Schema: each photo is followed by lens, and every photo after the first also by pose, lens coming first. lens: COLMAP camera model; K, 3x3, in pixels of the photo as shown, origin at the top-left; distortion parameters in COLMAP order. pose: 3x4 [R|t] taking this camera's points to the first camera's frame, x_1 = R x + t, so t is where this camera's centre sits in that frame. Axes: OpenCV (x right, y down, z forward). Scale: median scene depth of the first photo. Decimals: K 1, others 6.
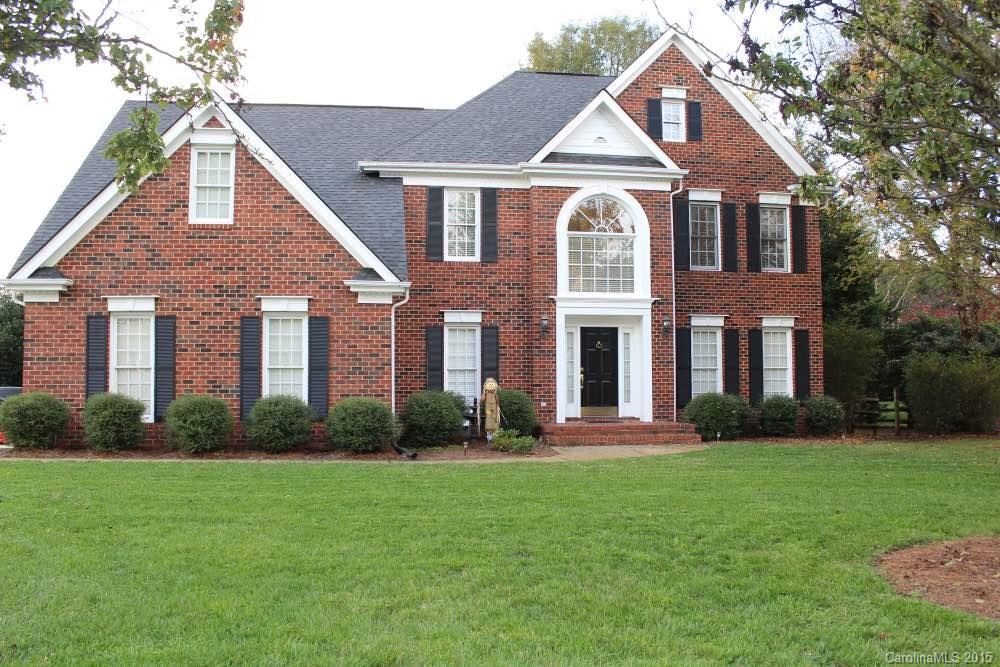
lens RADIAL K [[845.7, 0, 477.2], [0, 845.7, 330.5], [0, 0, 1]] dist [-0.154746, 0.120043]
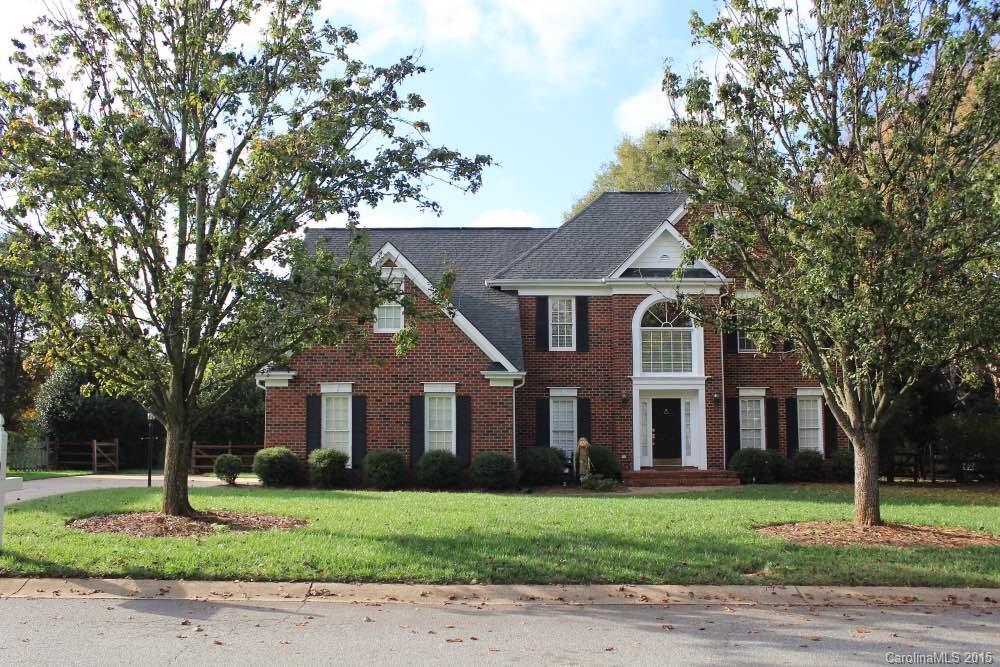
lens RADIAL K [[845.7, 0, 477.2], [0, 845.7, 330.5], [0, 0, 1]] dist [-0.154746, 0.120043]
pose [[0.991896, -0.014611, -0.126212, 0.018373], [0.006264, 0.997782, -0.066277, -0.026308], [0.126900, 0.064949, 0.989787, -0.370250]]
